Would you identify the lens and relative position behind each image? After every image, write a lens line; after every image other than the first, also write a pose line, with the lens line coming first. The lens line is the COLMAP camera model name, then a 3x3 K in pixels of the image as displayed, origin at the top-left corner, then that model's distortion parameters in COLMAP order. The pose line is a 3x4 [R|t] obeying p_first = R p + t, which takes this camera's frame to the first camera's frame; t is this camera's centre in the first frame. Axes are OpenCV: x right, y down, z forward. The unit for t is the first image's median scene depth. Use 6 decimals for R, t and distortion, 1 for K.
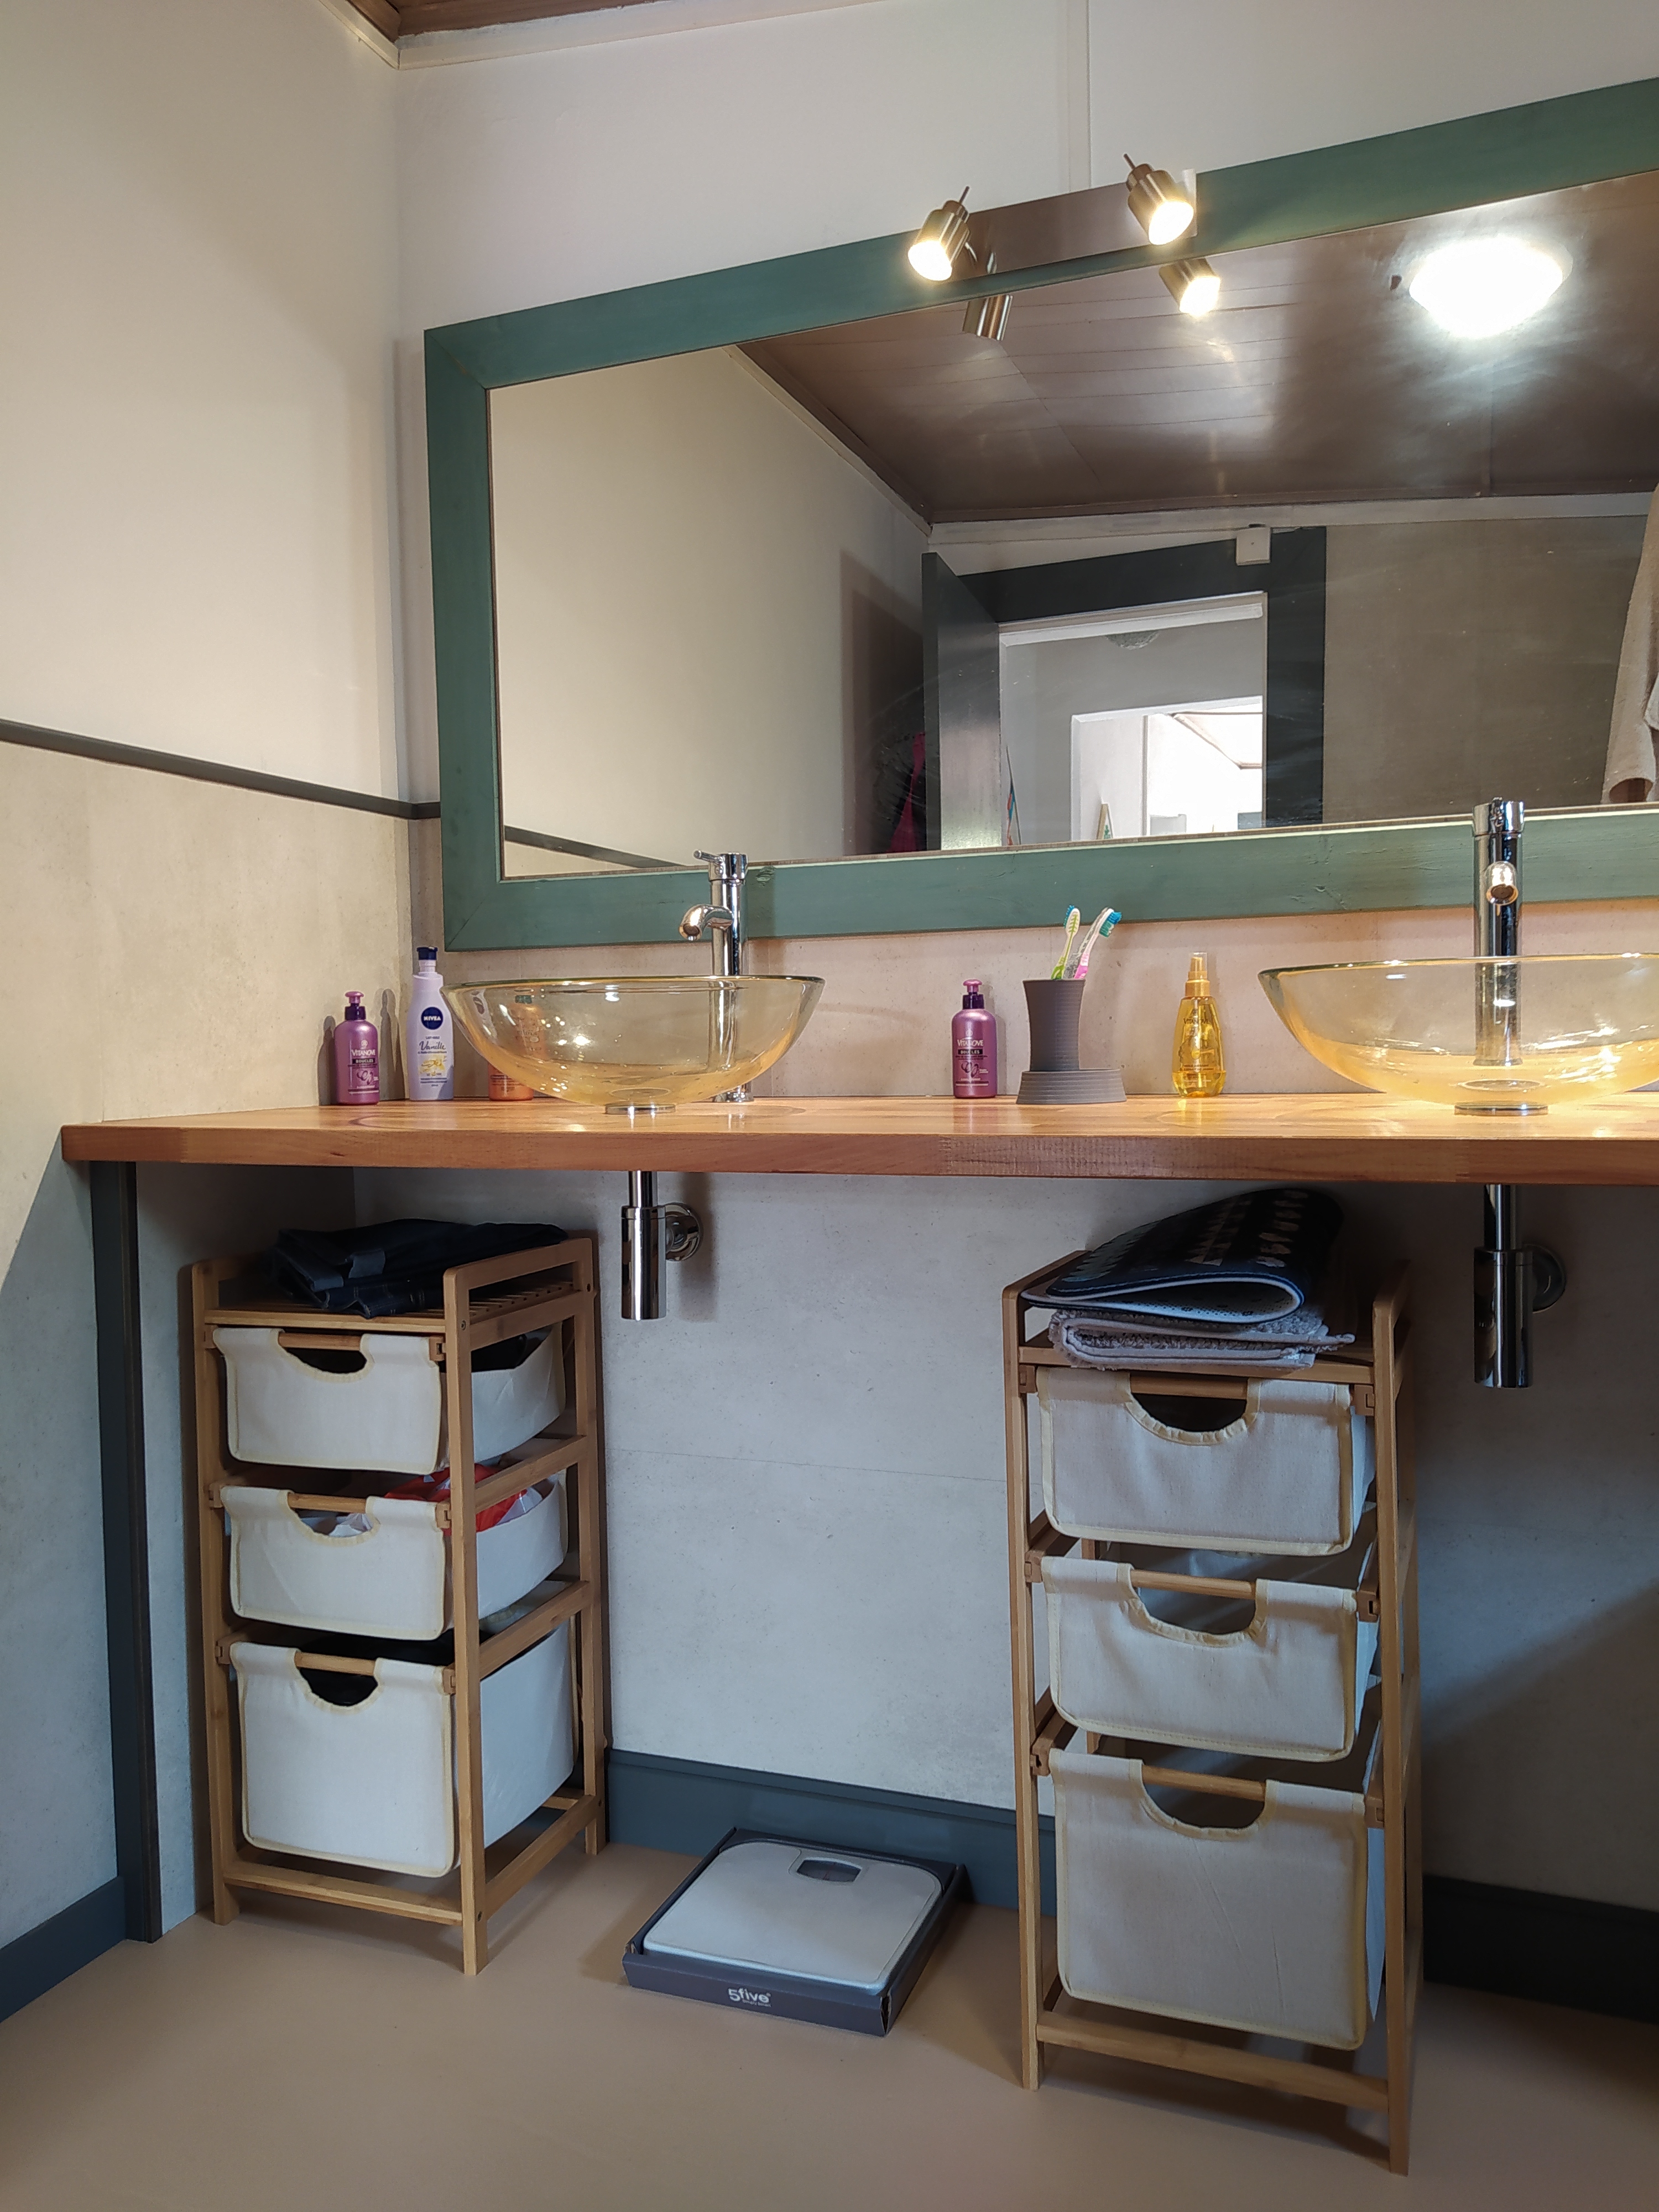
lens RADIAL K [[1667.3, 0, 823.1], [0, 1667.3, 1097.7], [0, 0, 1]] dist [0.109303, -0.163836]
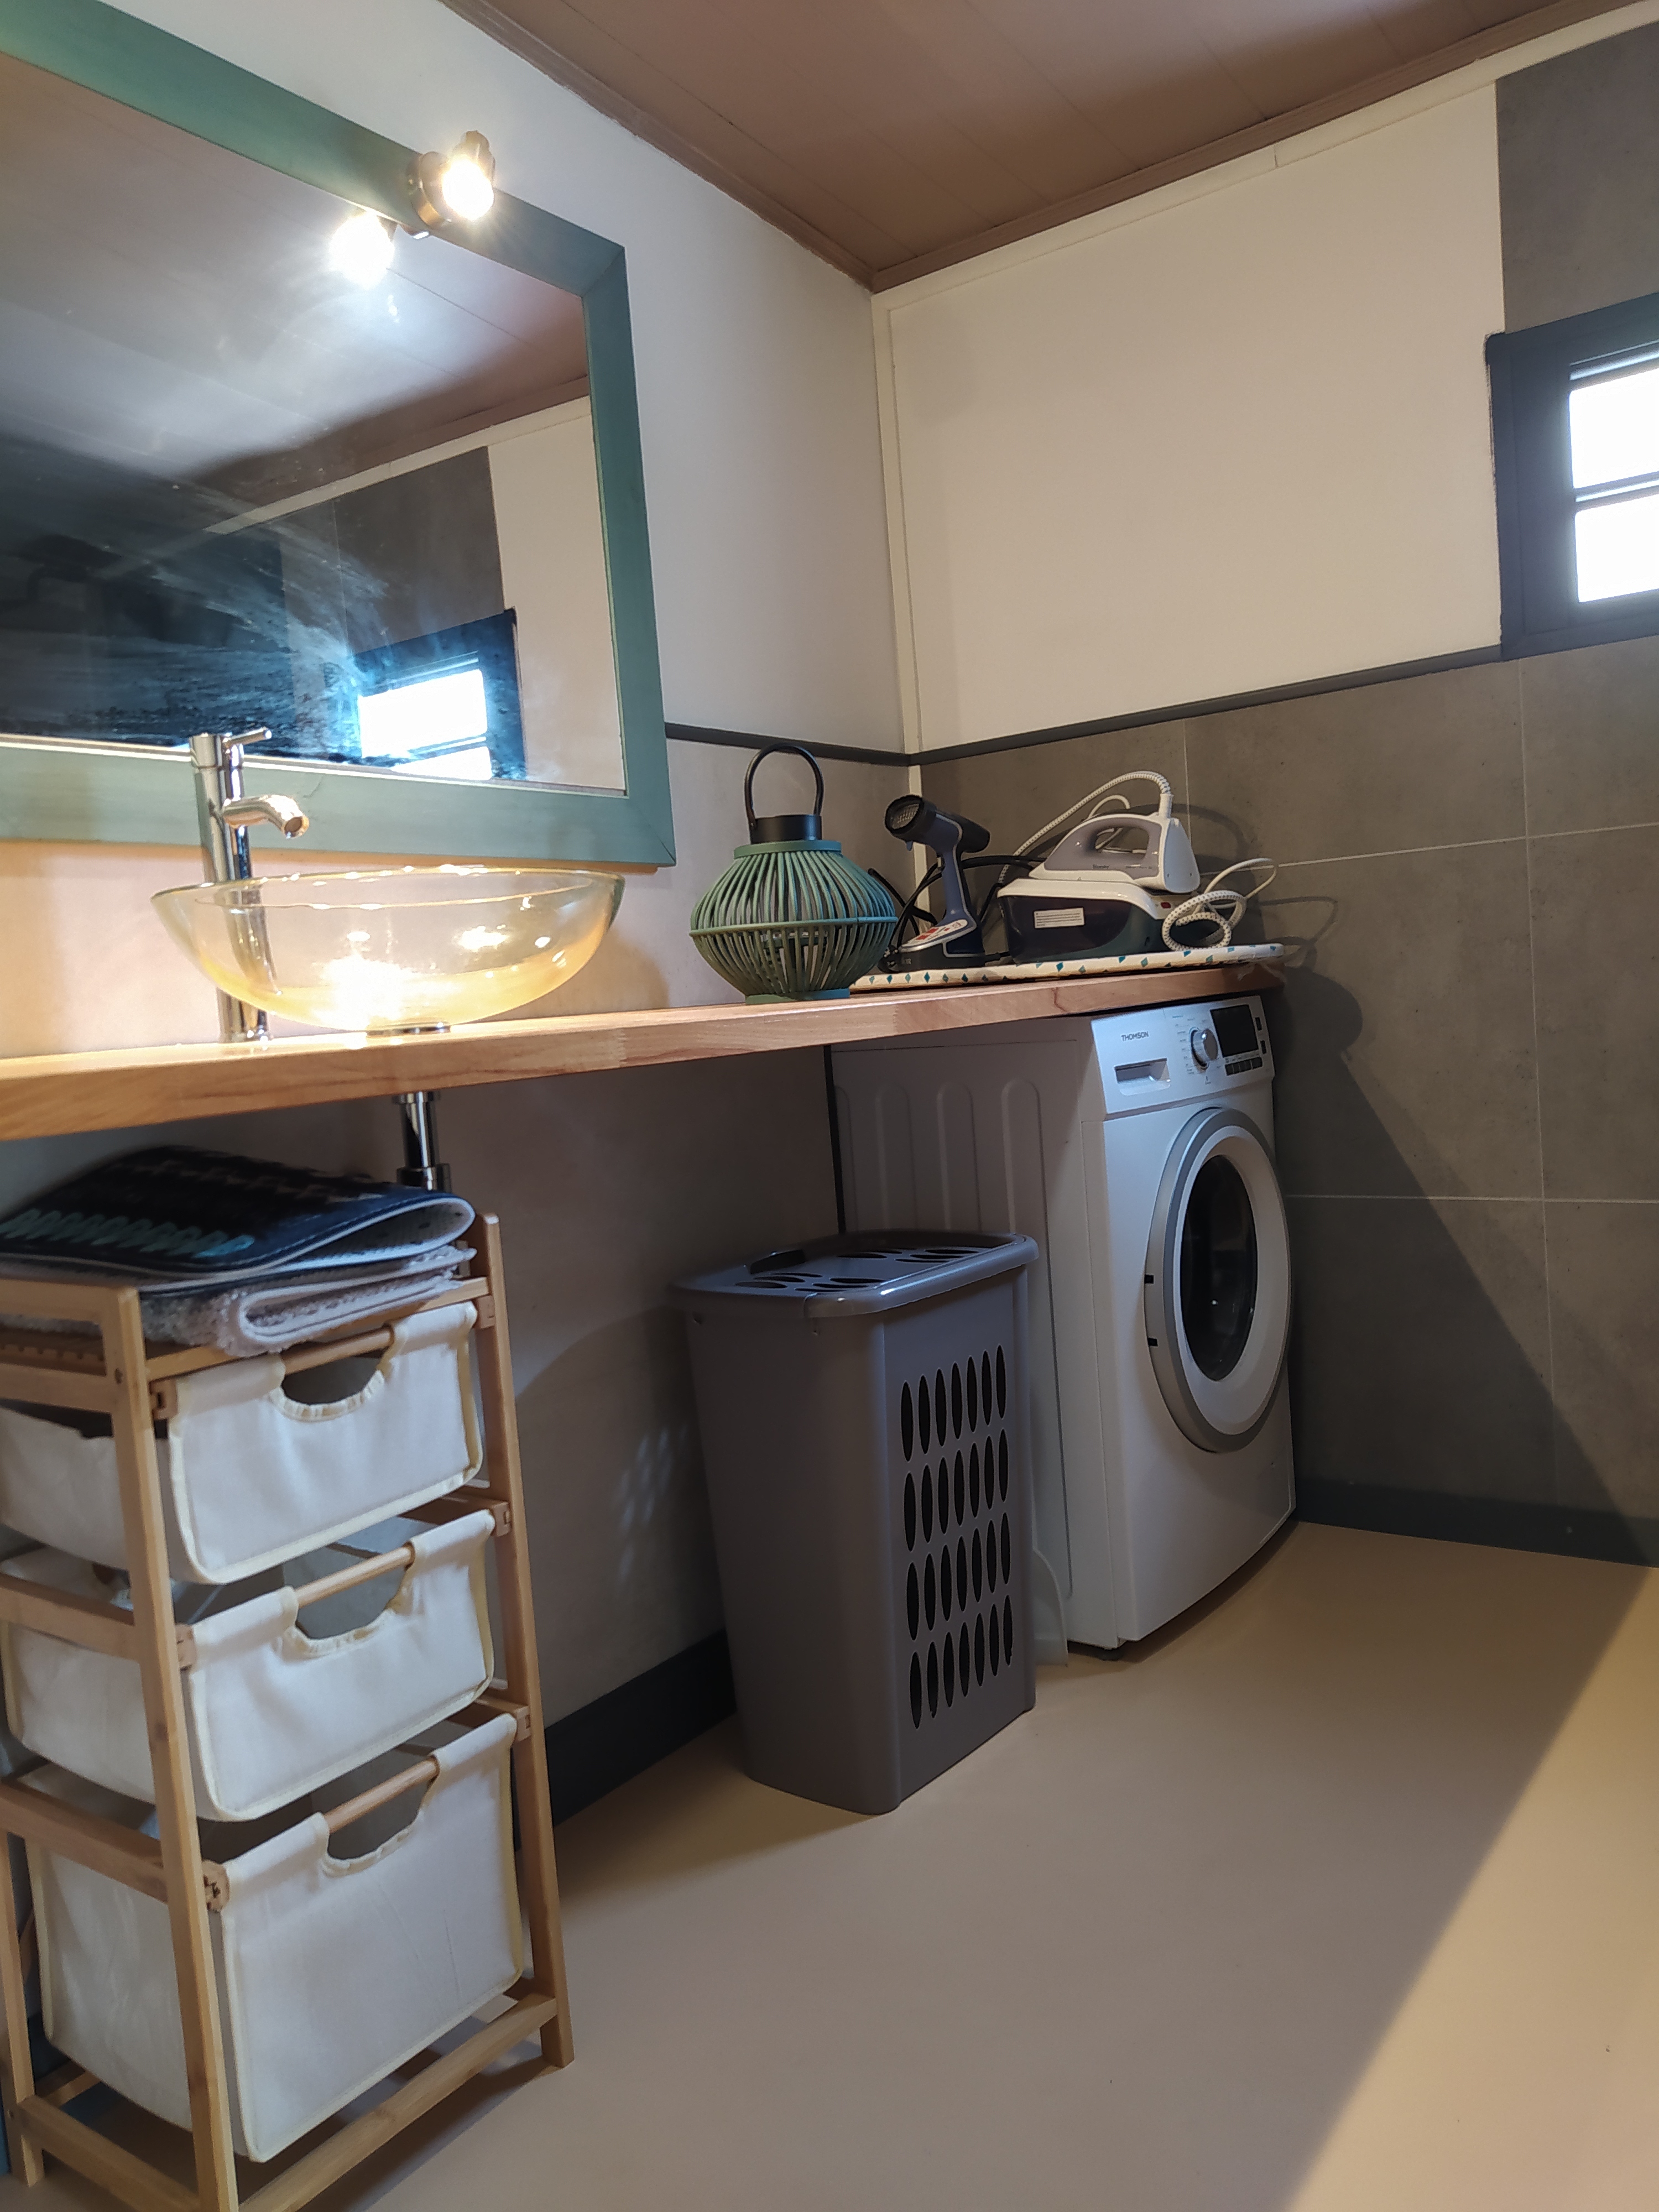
lens RADIAL K [[1667.3, 0, 823.1], [0, 1667.3, 1097.7], [0, 0, 1]] dist [0.109303, -0.163836]
pose [[0.250773, -0.062222, 0.966044, -0.546210], [0.106227, 0.993675, 0.036427, 0.038405], [-0.962200, 0.093485, 0.255796, 0.524853]]
